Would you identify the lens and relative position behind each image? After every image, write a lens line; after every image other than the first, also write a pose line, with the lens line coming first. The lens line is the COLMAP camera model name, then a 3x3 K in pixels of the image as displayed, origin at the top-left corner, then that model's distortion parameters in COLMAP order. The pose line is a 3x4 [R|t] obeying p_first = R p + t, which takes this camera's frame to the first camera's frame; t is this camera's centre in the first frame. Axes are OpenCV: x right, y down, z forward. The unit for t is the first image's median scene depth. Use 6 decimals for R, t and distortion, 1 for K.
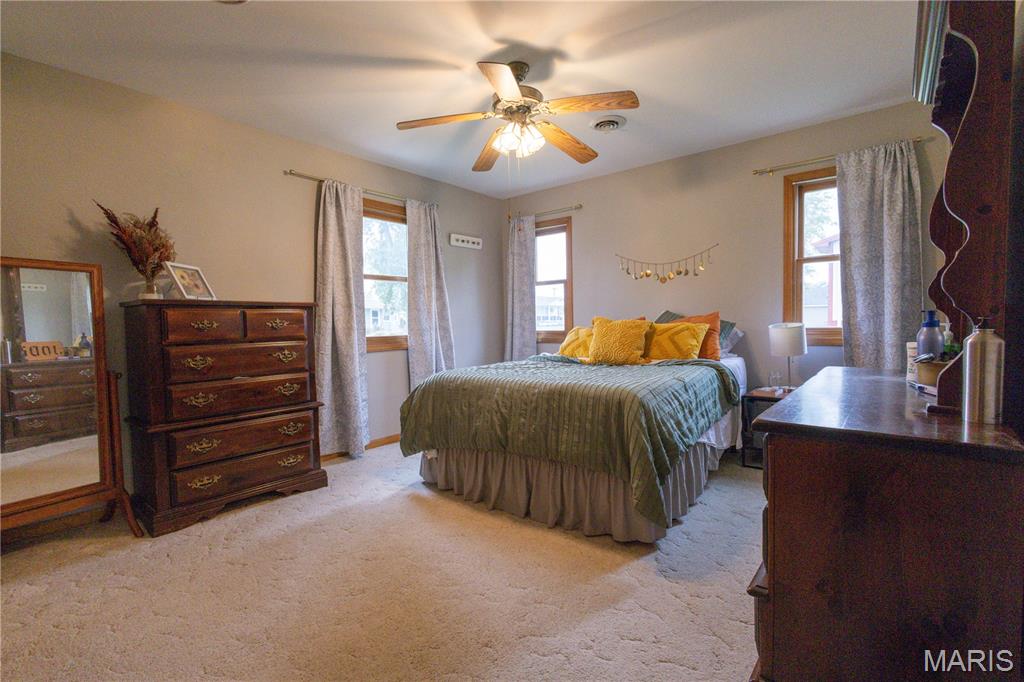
lens RADIAL K [[467.4, 0, 512.6], [0, 467.4, 340.4], [0, 0, 1]] dist [0.002768, 0.000273]
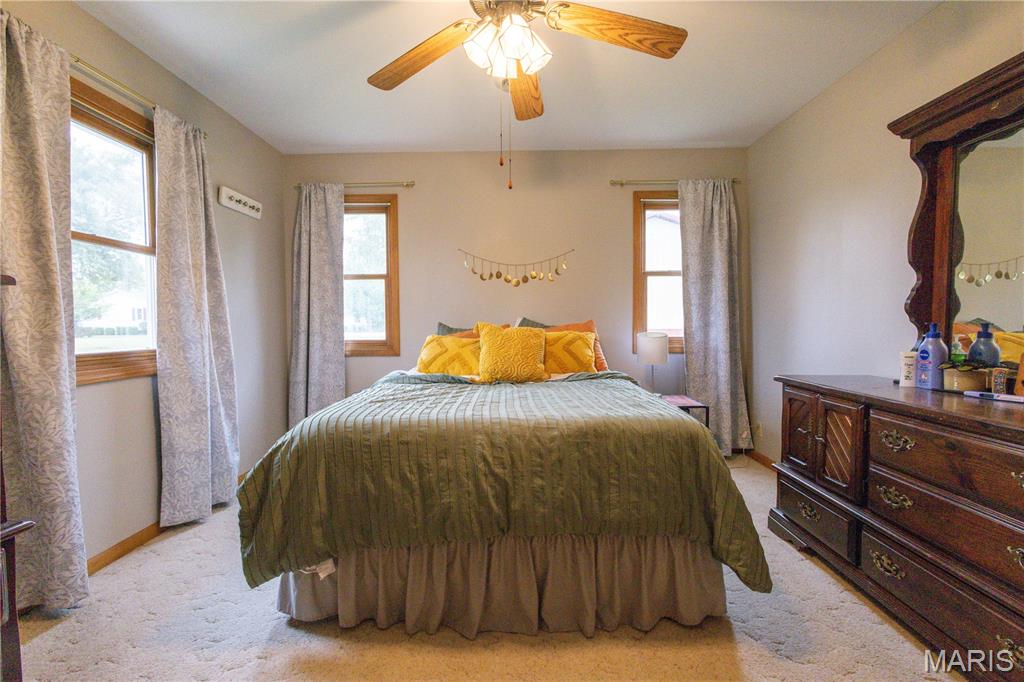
lens RADIAL K [[467.4, 0, 513.0], [0, 467.4, 339.2], [0, 0, 1]] dist [0.002768, 0.000273]
pose [[0.787488, -0.003572, 0.616319, -0.268787], [0.014548, 0.999812, -0.012793, -0.011835], [-0.616158, 0.019041, 0.787393, 0.342450]]
